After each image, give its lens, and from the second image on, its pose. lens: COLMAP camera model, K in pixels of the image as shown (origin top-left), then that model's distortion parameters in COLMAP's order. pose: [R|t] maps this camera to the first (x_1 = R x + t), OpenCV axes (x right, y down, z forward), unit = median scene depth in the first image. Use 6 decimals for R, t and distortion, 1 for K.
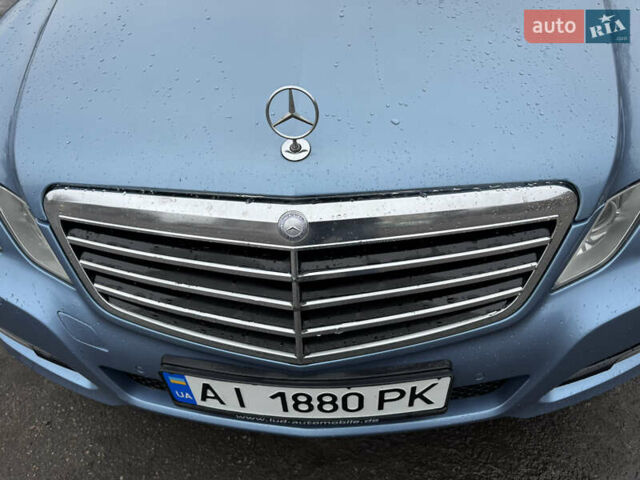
lens RADIAL K [[451.6, 0, 320.0], [0, 451.6, 240.0], [0, 0, 1]] dist [0.042565, -0.037339]
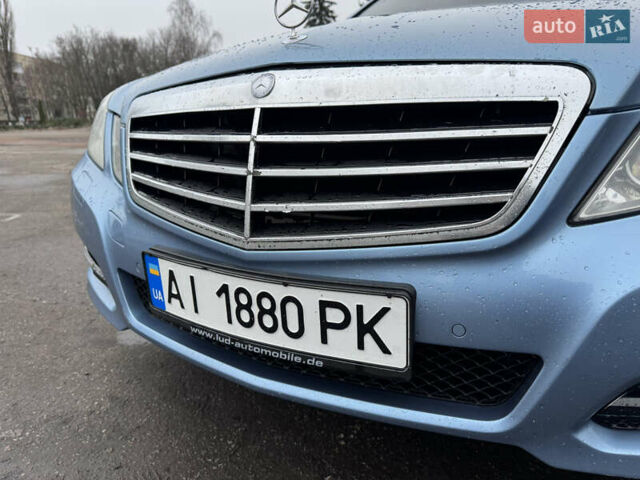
lens RADIAL K [[451.6, 0, 320.0], [0, 451.6, 240.0], [0, 0, 1]] dist [0.042565, -0.037339]
pose [[0.893049, 0.136983, -0.428601, 0.455760], [-0.299741, 0.891525, -0.339616, 0.496733], [0.335586, 0.431763, 0.837235, 0.251016]]
